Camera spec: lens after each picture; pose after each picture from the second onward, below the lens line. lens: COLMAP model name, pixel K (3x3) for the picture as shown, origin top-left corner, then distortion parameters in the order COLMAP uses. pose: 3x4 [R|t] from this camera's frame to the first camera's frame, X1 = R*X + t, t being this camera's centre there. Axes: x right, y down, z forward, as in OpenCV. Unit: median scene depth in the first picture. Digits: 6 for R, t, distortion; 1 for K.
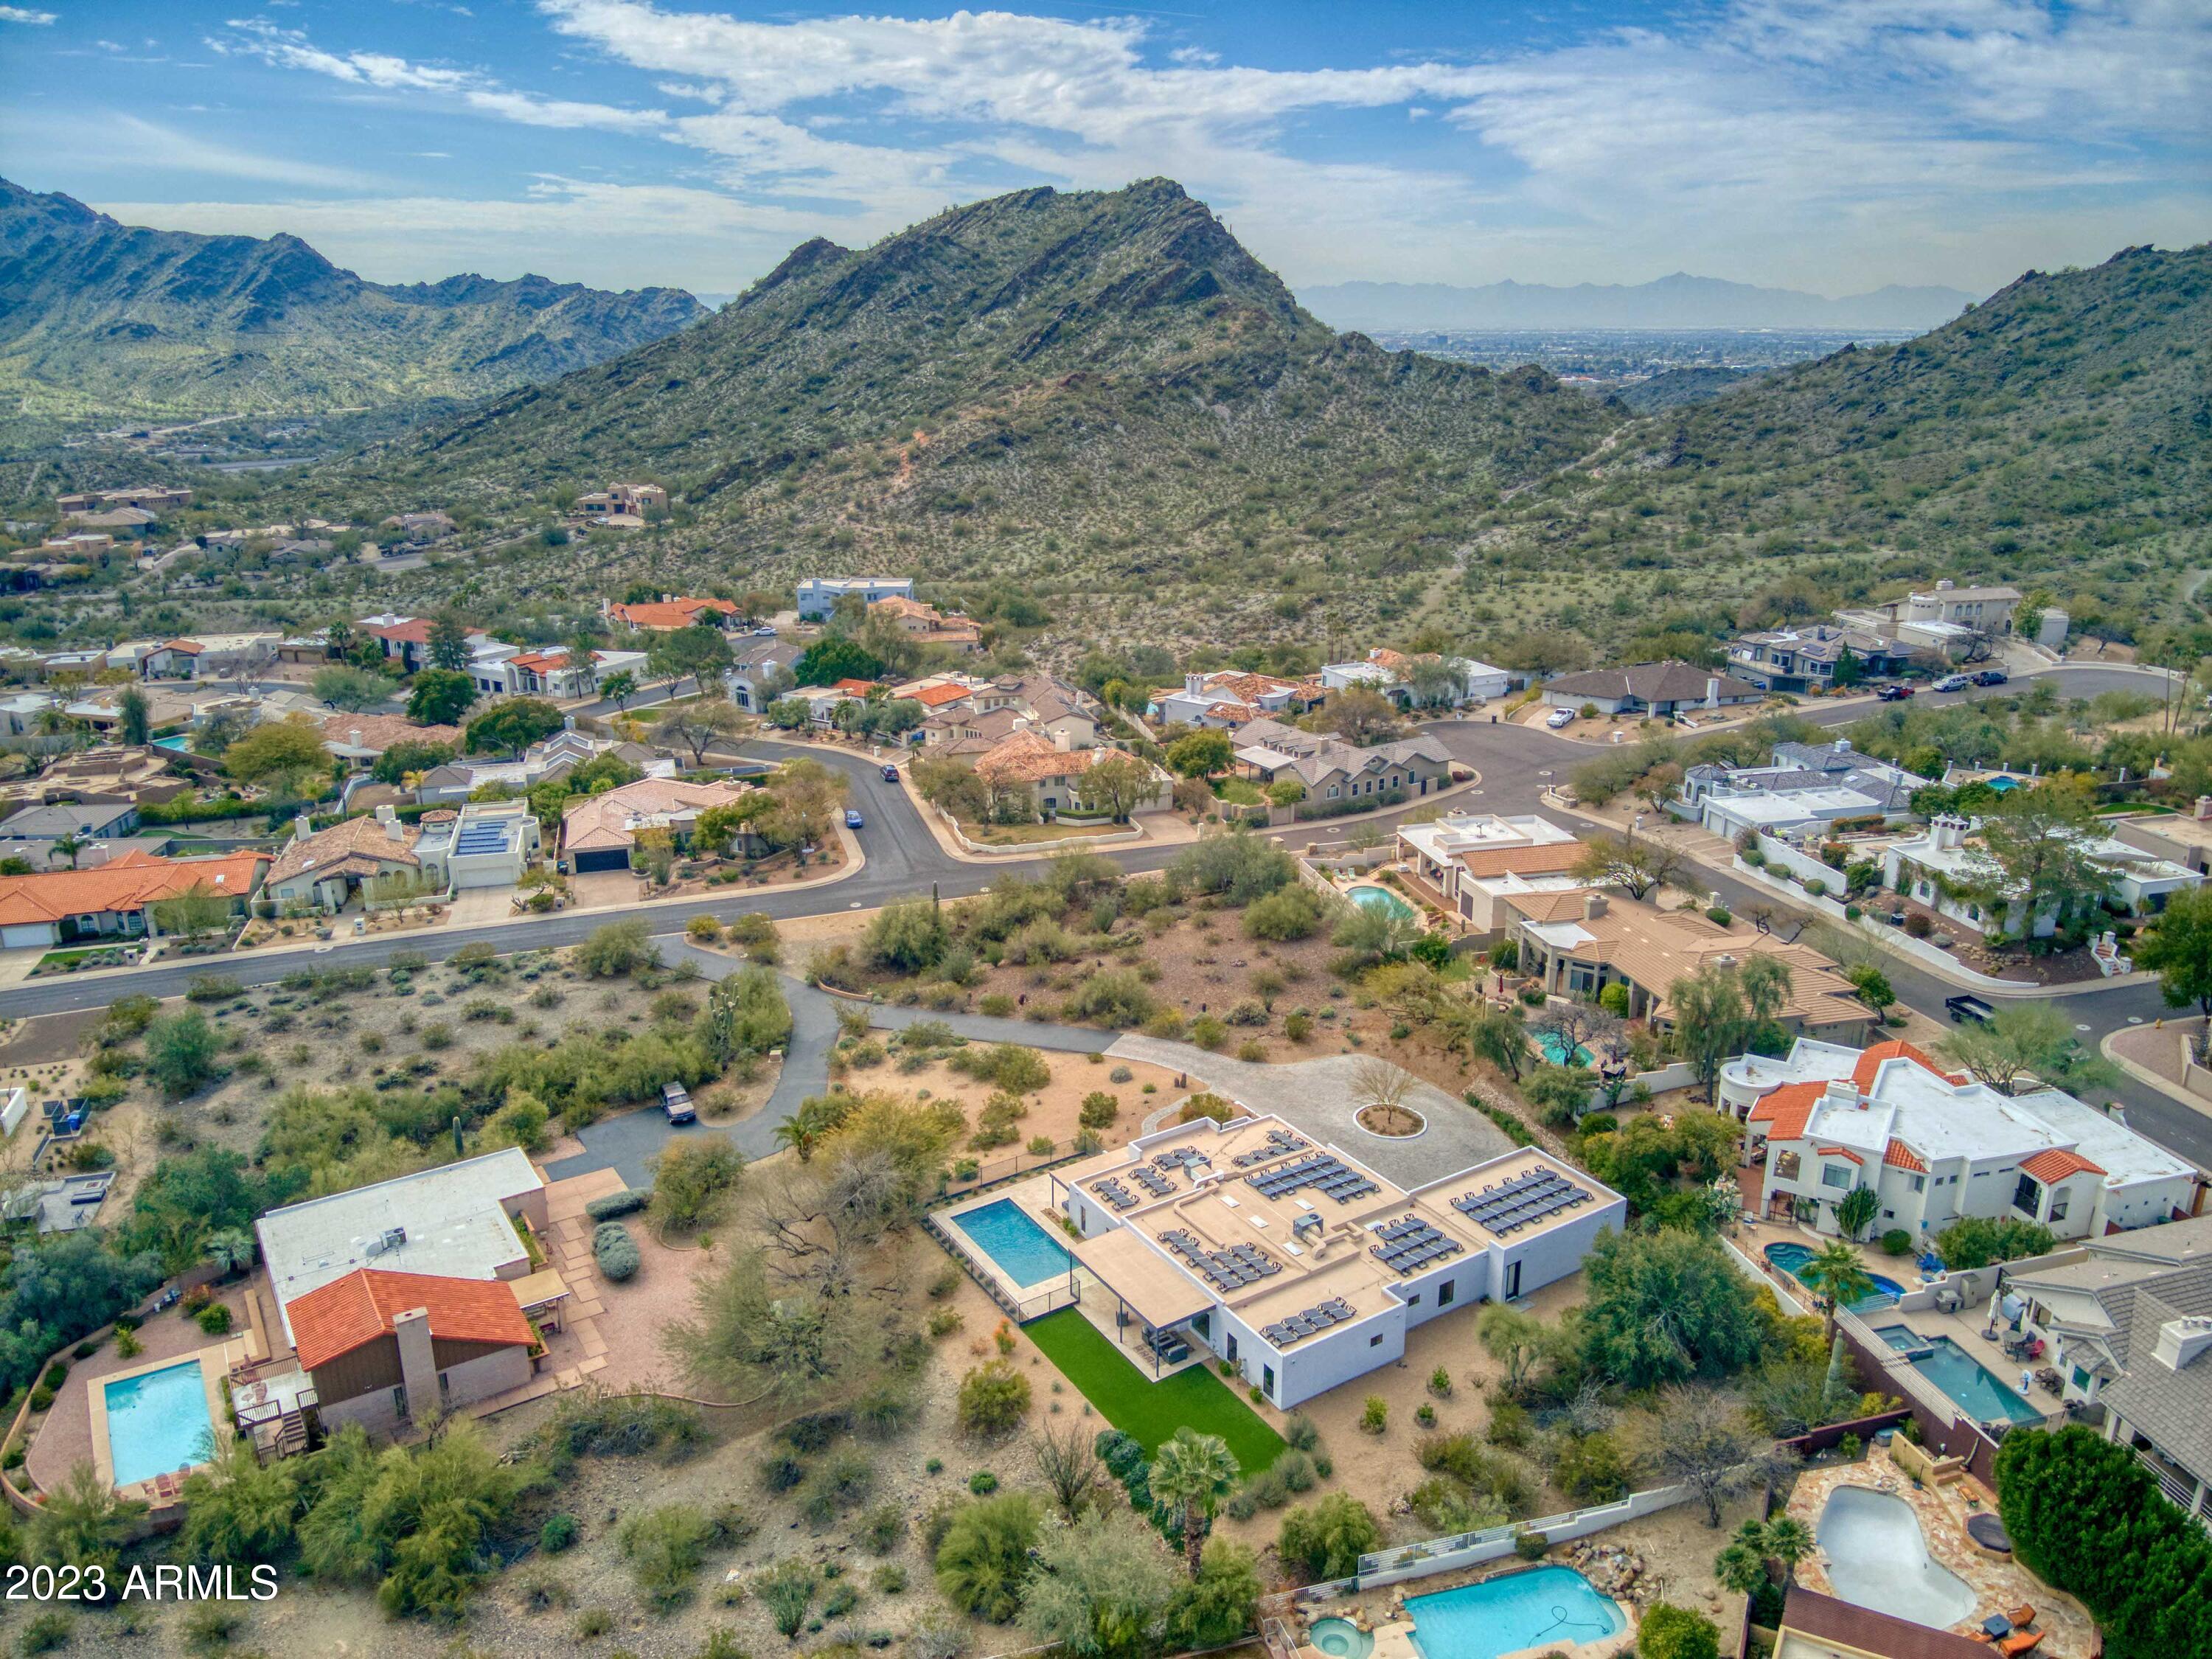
lens RADIAL K [[1568.5, 0, 1122.2], [0, 1568.5, 843.8], [0, 0, 1]] dist [0.122284, -0.210583]
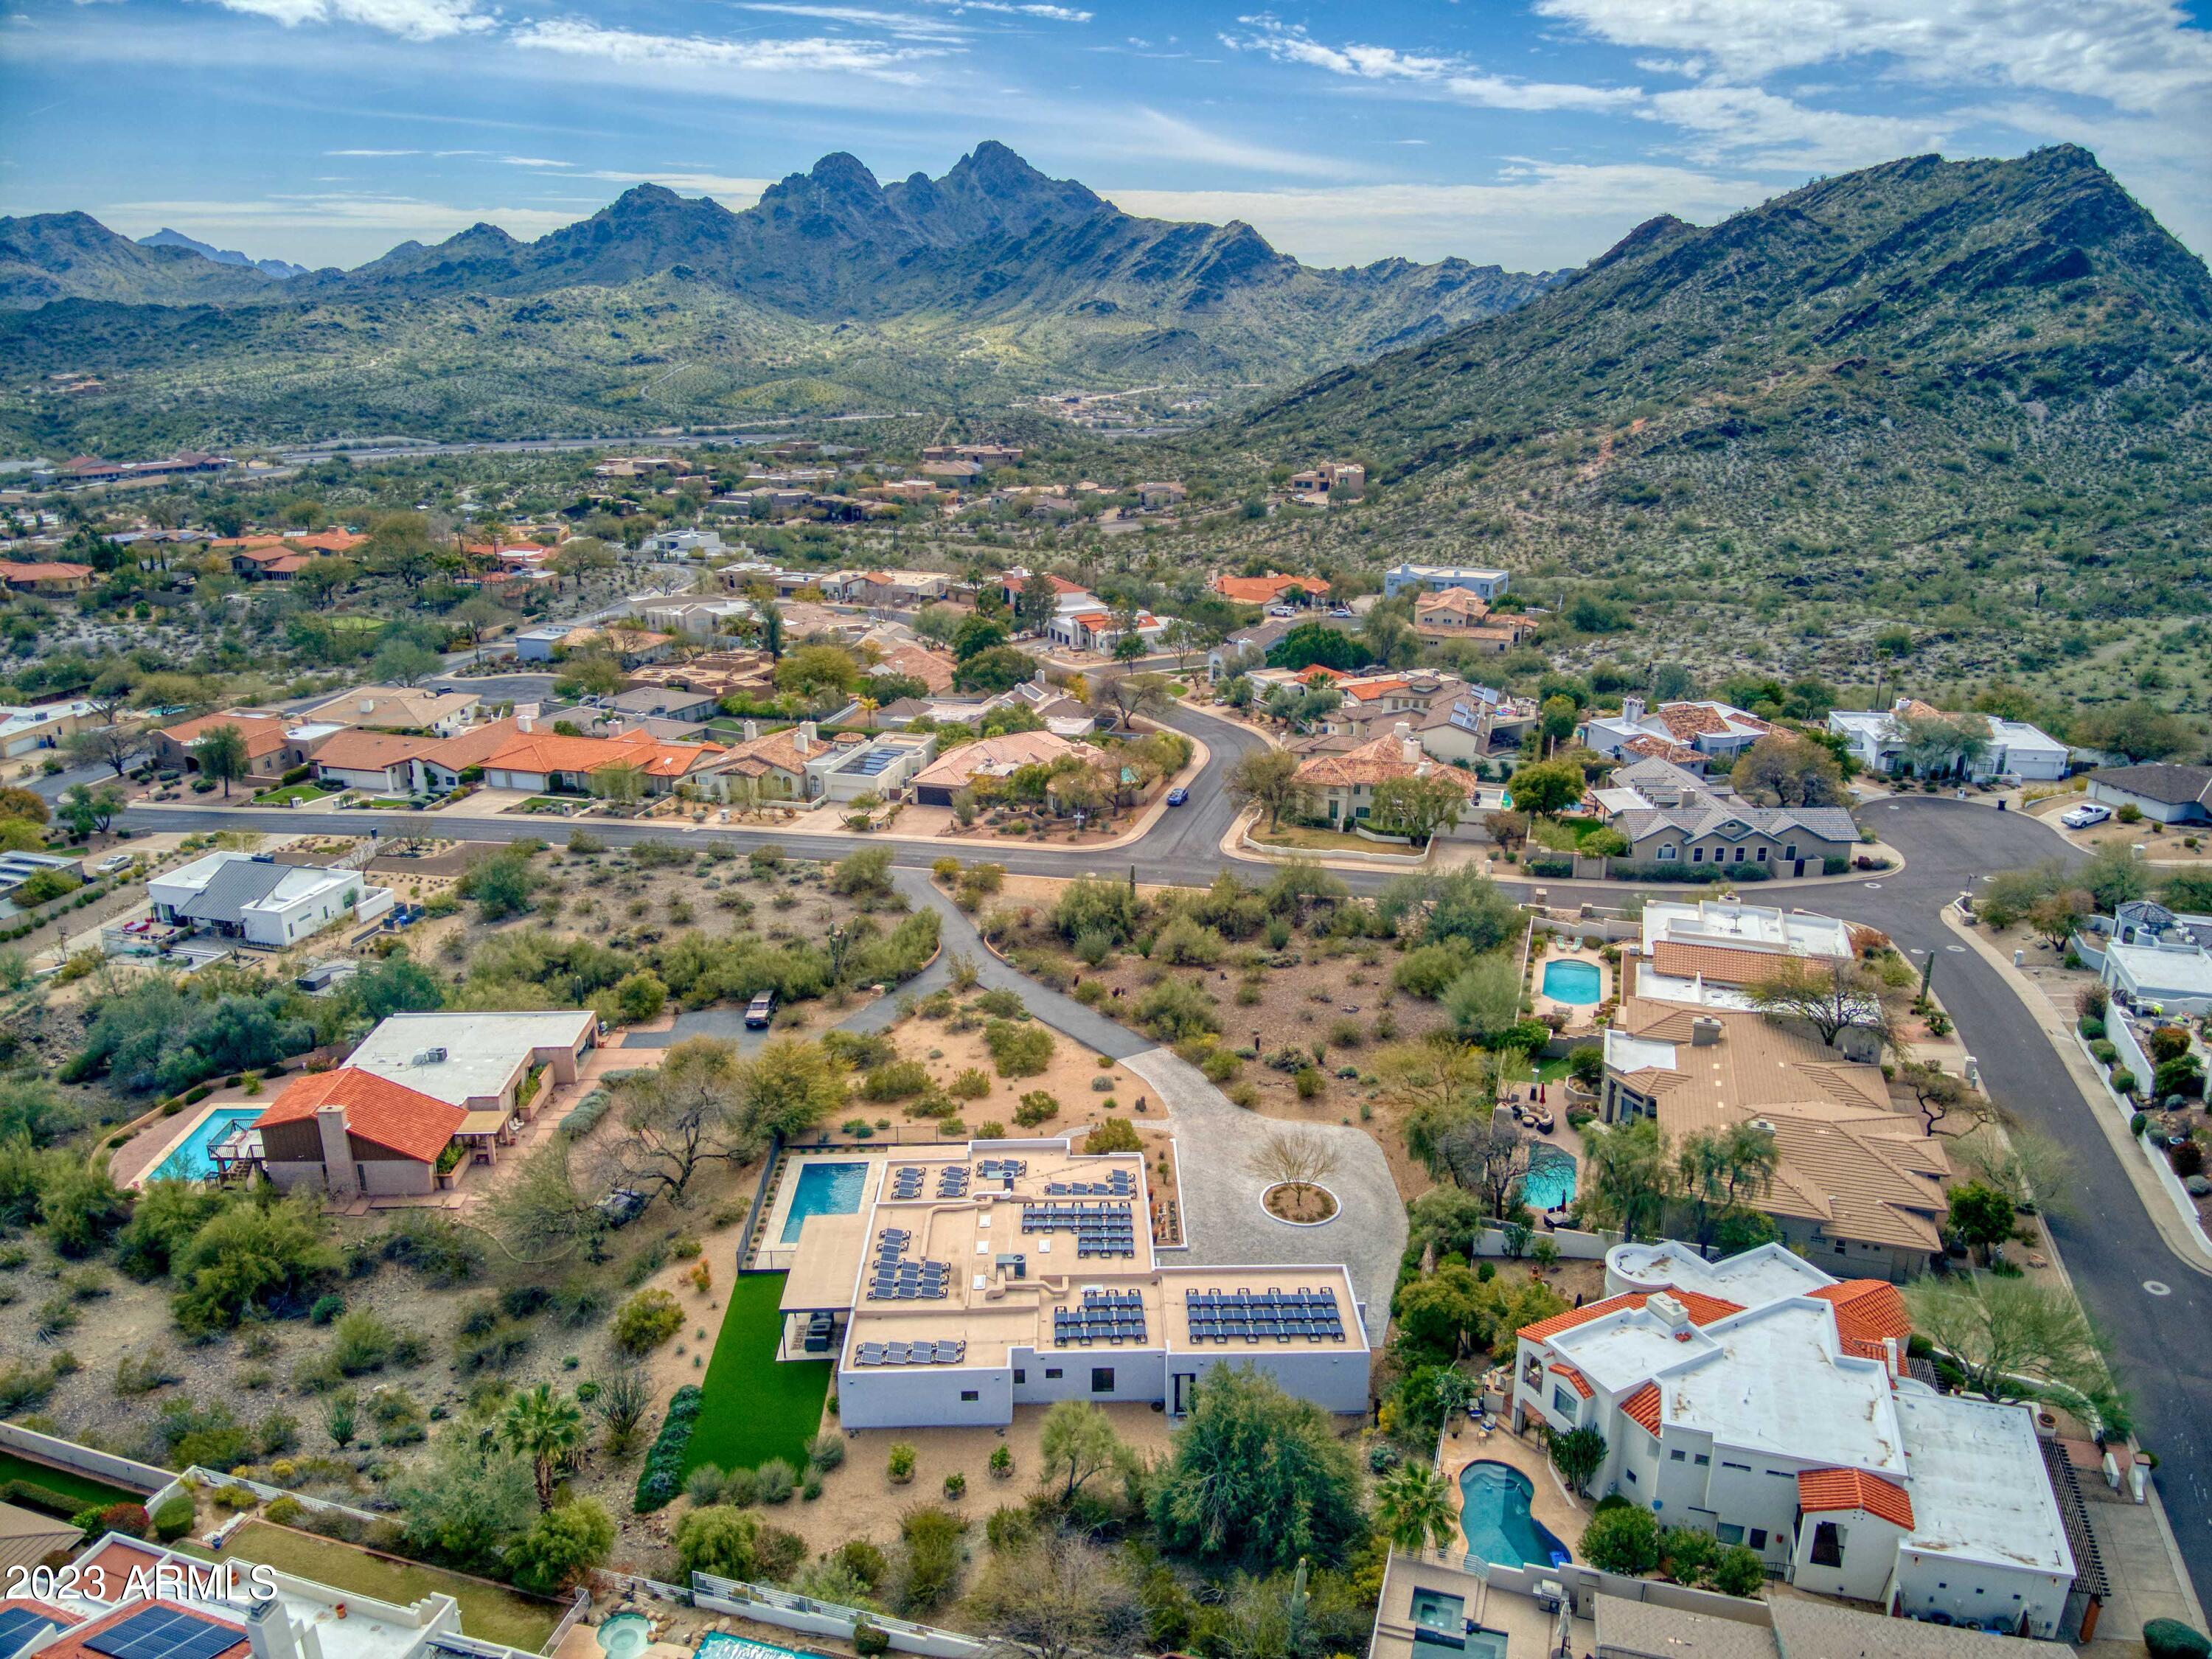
lens RADIAL K [[1568.5, 0, 1122.2], [0, 1568.5, 843.8], [0, 0, 1]] dist [0.122284, -0.210583]
pose [[0.856063, 0.171405, -0.487623, 0.126593], [-0.166174, 0.984597, 0.054366, -0.014857], [0.489431, 0.034489, 0.871360, 0.042144]]
